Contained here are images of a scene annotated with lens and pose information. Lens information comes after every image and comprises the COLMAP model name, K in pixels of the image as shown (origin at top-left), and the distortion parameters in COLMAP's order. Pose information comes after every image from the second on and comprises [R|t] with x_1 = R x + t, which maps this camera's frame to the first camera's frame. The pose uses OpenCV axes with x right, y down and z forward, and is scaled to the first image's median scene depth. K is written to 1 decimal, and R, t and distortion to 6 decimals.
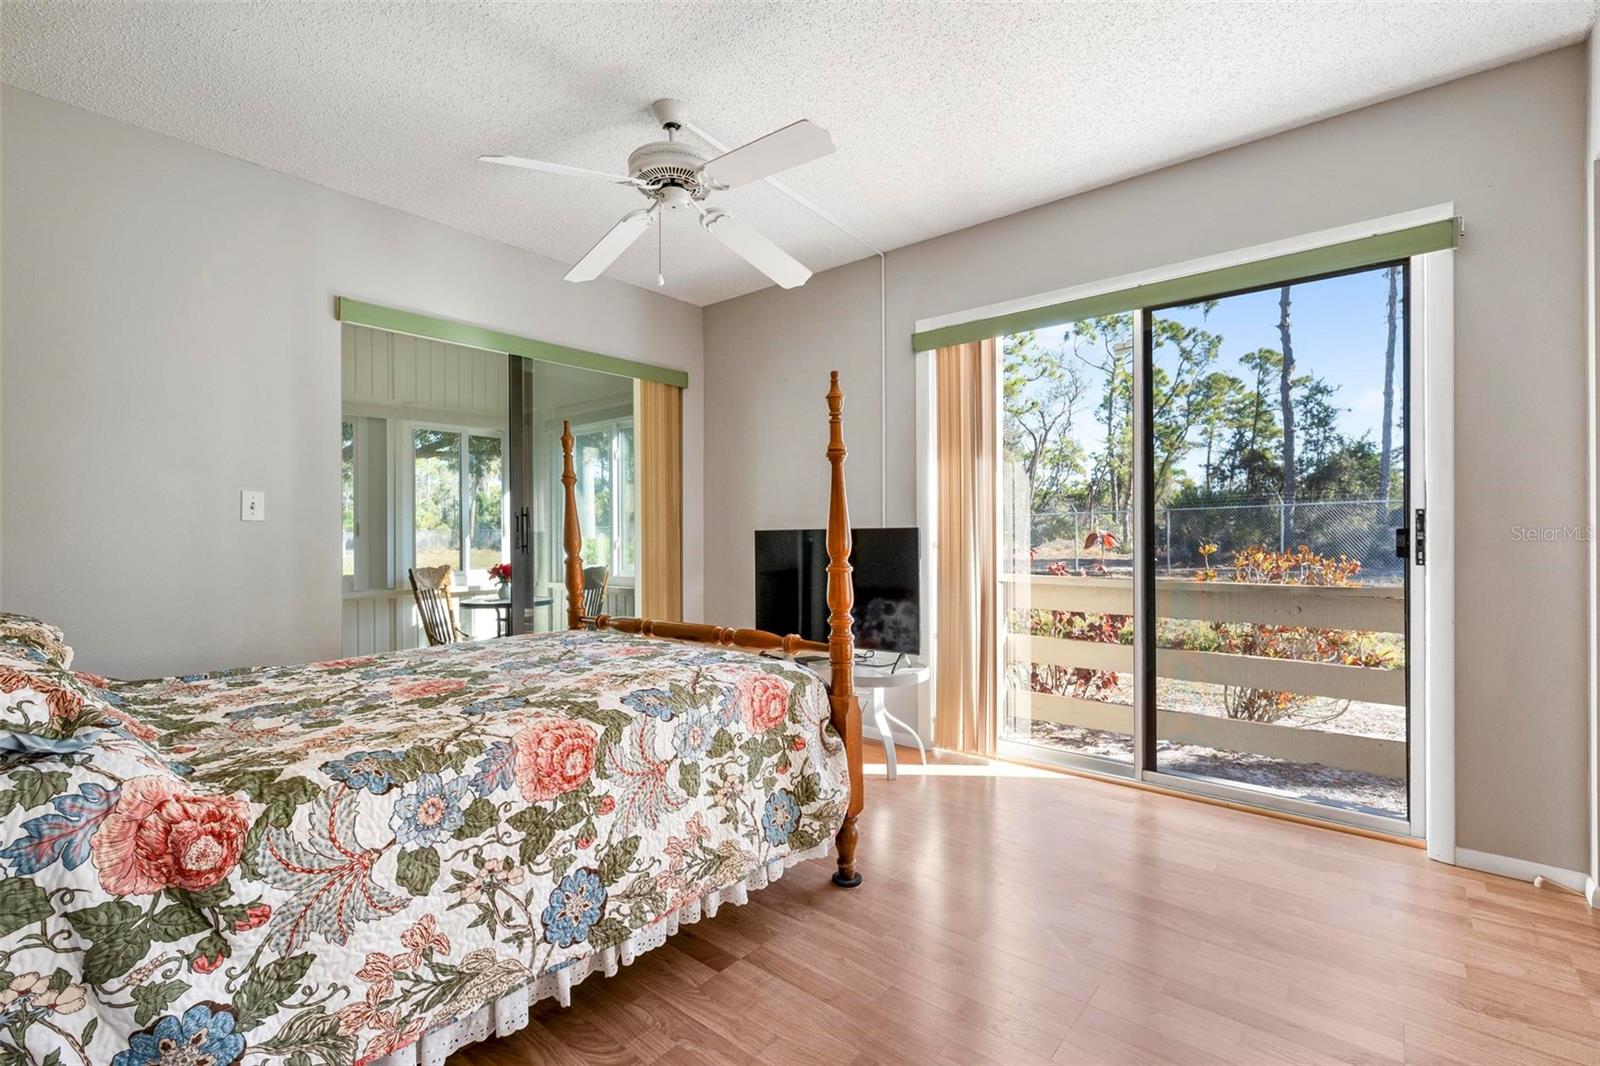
lens RADIAL K [[675.8, 0, 800.0], [0, 675.8, 533.0], [0, 0, 1]] dist [-0.000716, -0.000115]
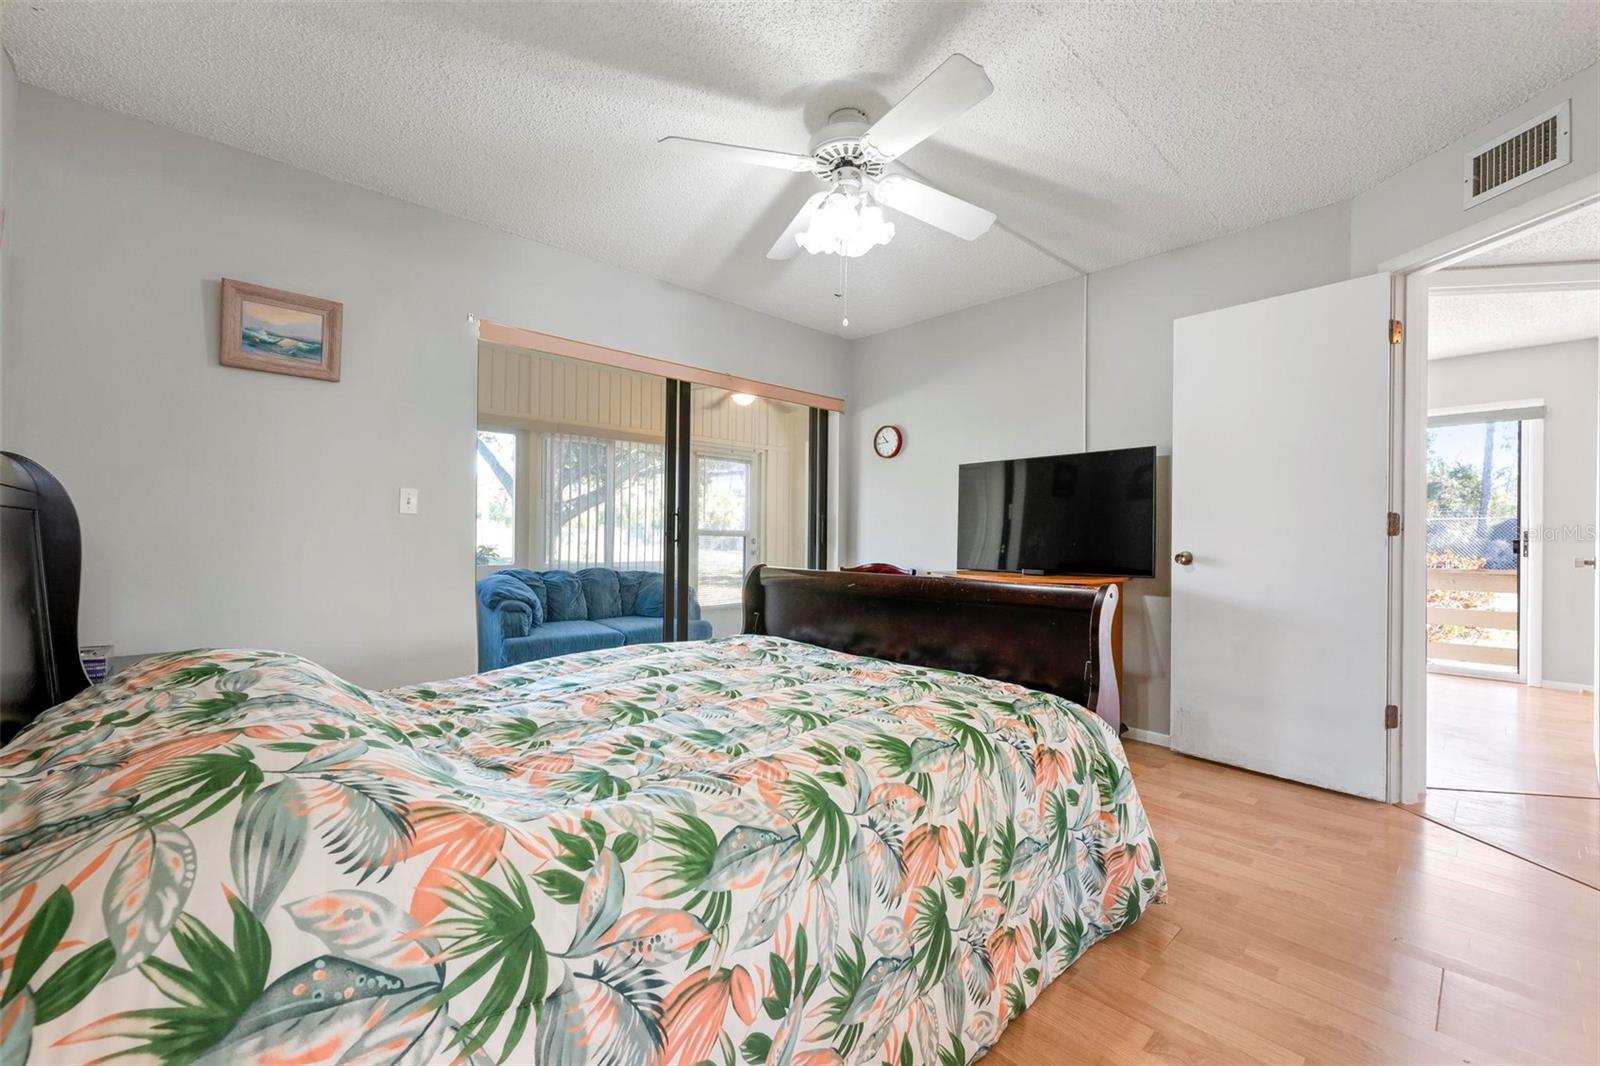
lens RADIAL K [[648.7, 0, 805.1], [0, 648.7, 527.7], [0, 0, 1]] dist [0.001475, 0.000298]
pose [[0.995932, 0.019990, -0.087863, -0.977606], [-0.020829, 0.999746, -0.008644, 0.015398], [0.087668, 0.010439, 0.996095, -1.041884]]
